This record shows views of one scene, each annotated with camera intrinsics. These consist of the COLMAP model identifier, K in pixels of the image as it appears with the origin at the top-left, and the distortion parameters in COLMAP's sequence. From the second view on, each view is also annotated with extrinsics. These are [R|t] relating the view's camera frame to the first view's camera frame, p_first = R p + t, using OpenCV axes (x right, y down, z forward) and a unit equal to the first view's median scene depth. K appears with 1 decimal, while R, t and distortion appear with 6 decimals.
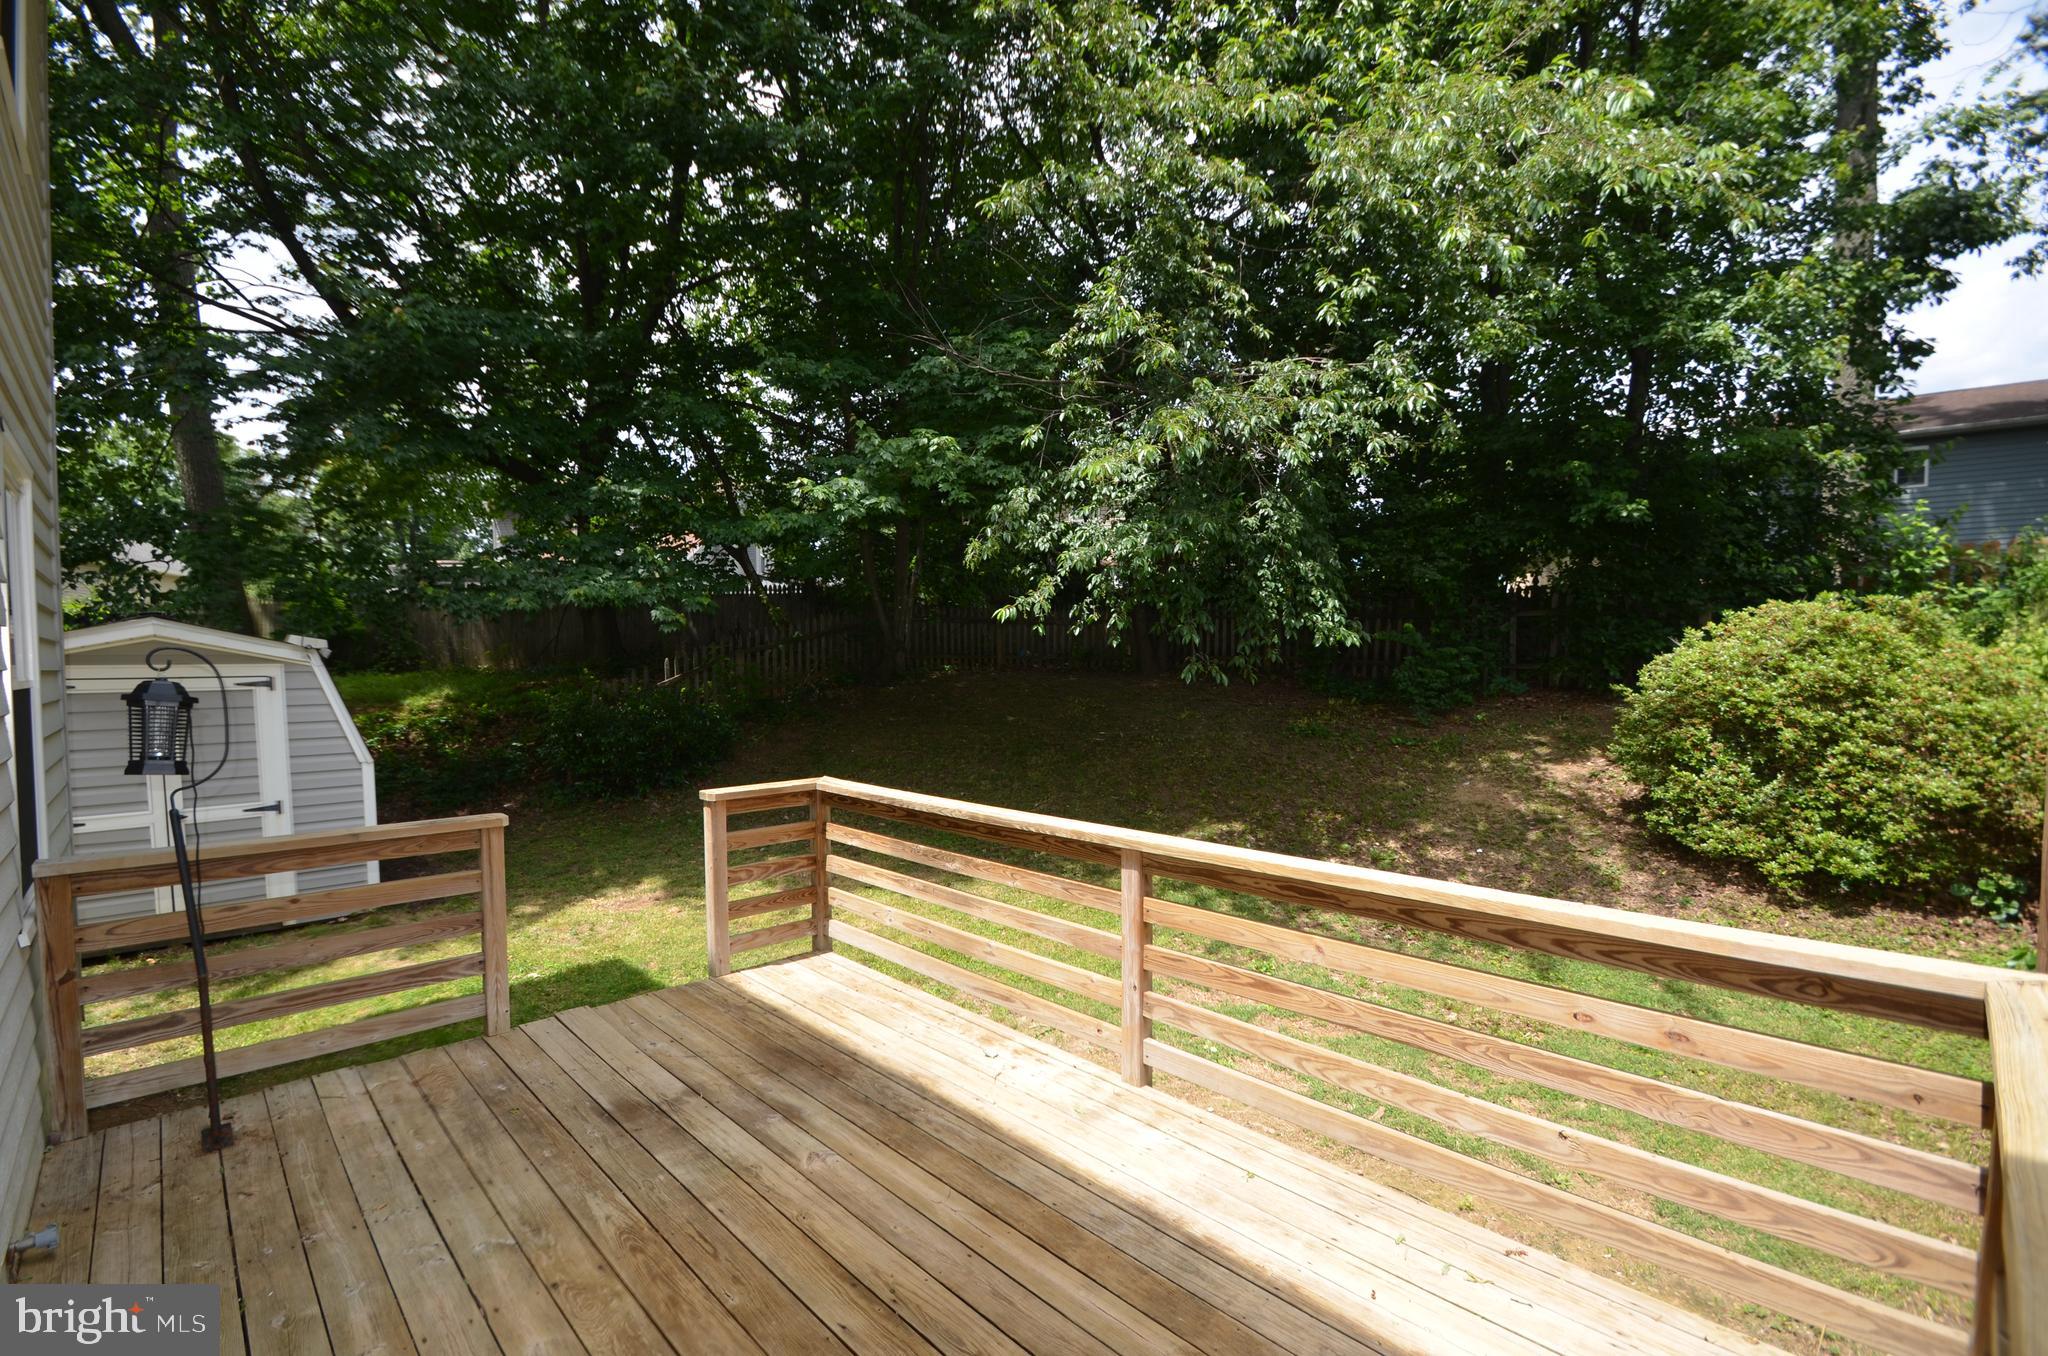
lens RADIAL K [[910.8, 0, 974.8], [0, 910.8, 732.9], [0, 0, 1]] dist [-0.001826, -0.008558]
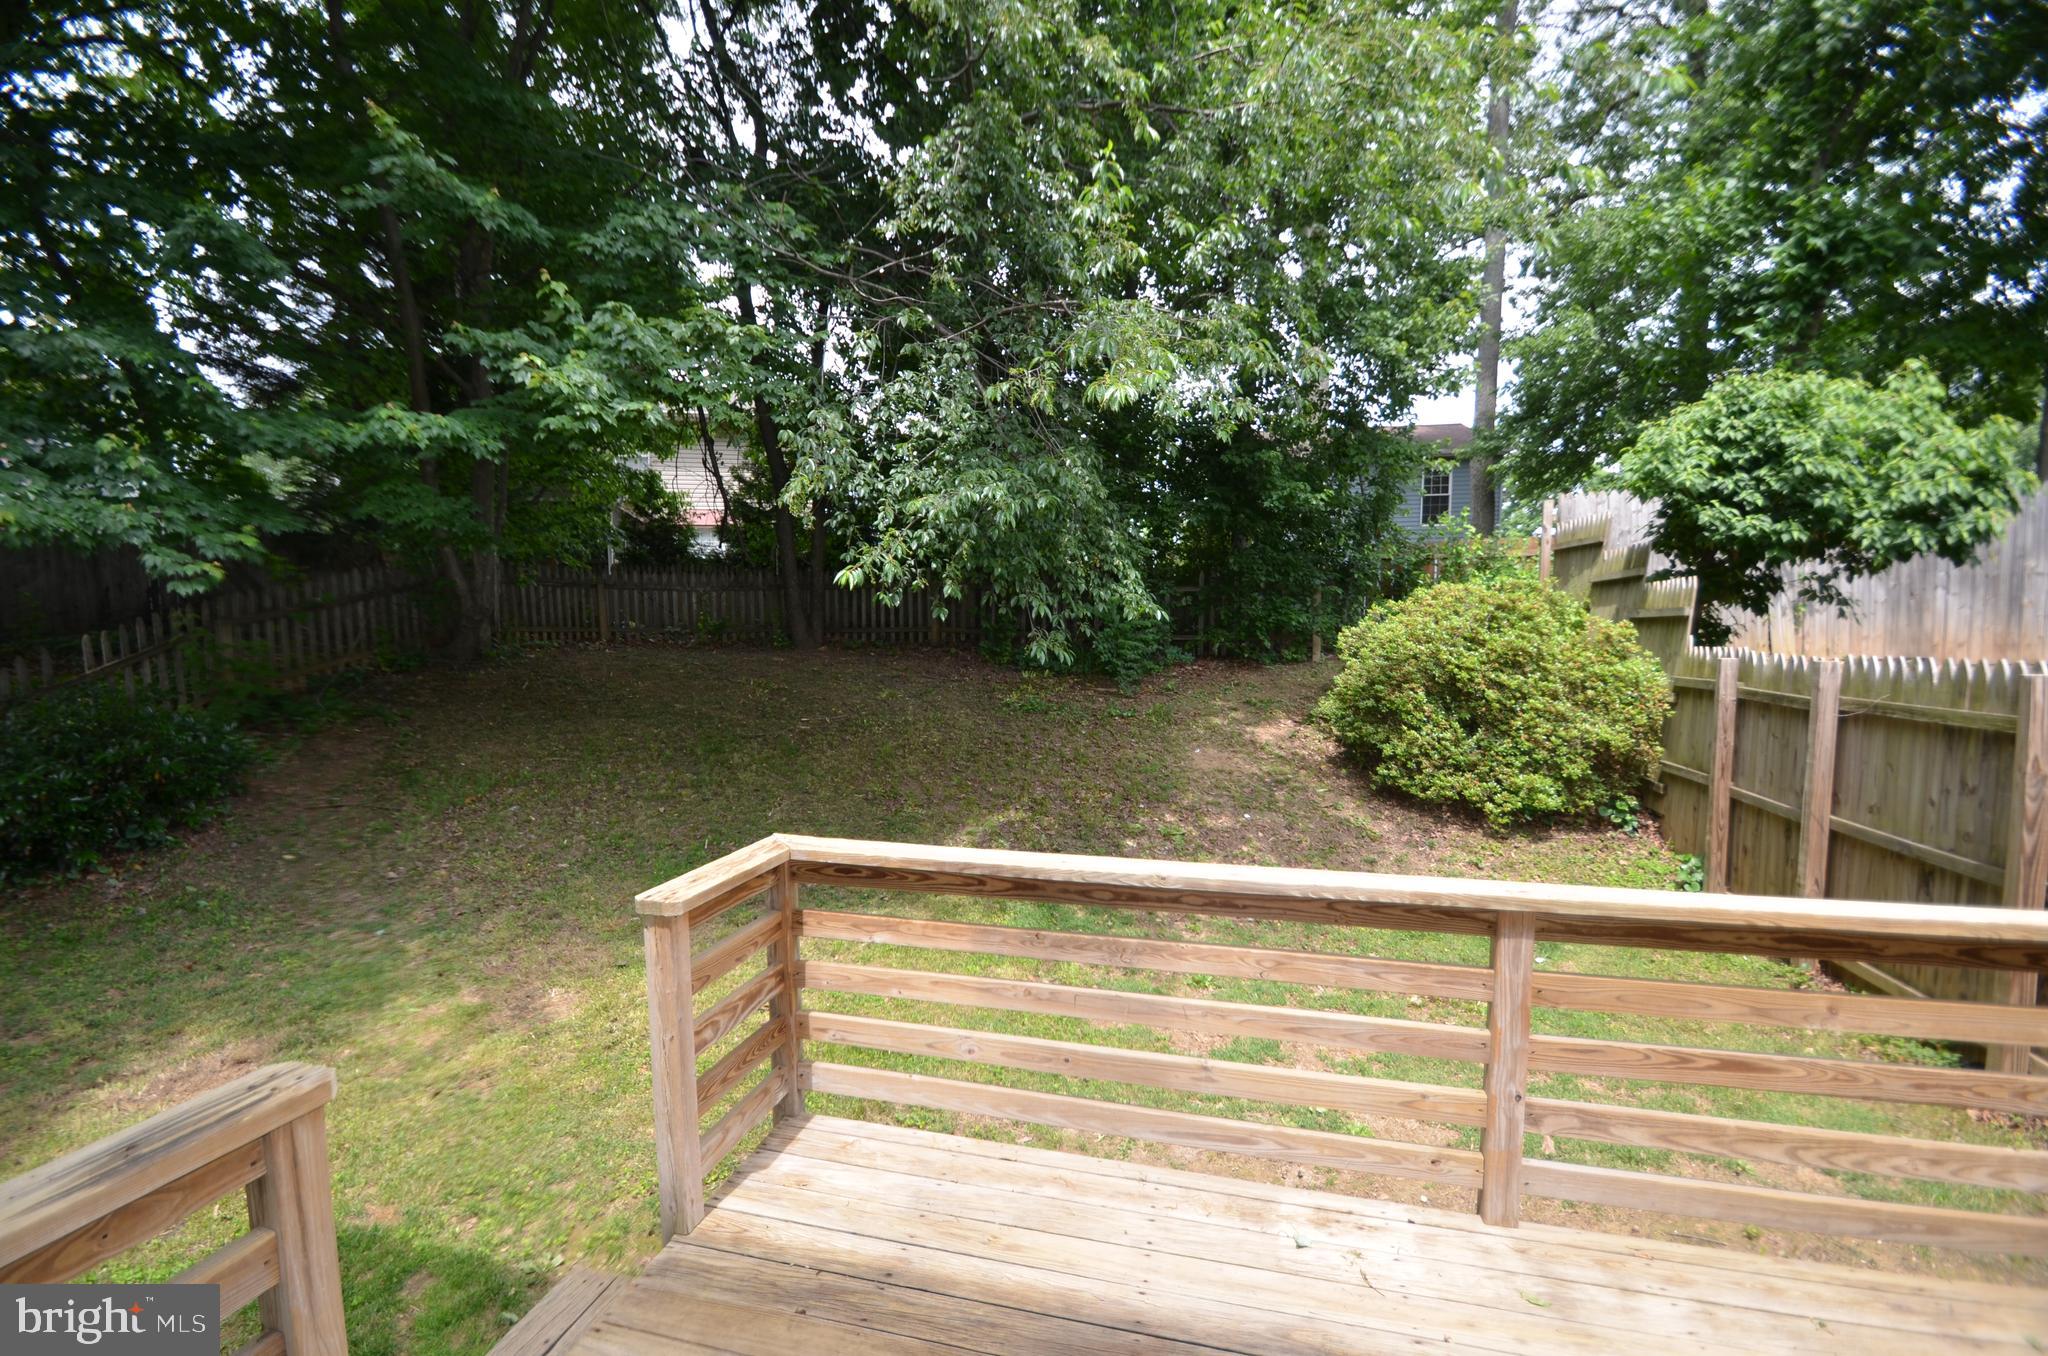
lens RADIAL K [[910.2, 0, 982.3], [0, 910.2, 708.7], [0, 0, 1]] dist [0.019811, -0.026801]
pose [[0.844424, -0.050891, 0.533252, -0.296137], [0.046066, 0.998688, 0.022364, -0.035919], [-0.533691, 0.005680, 0.845661, 0.318261]]
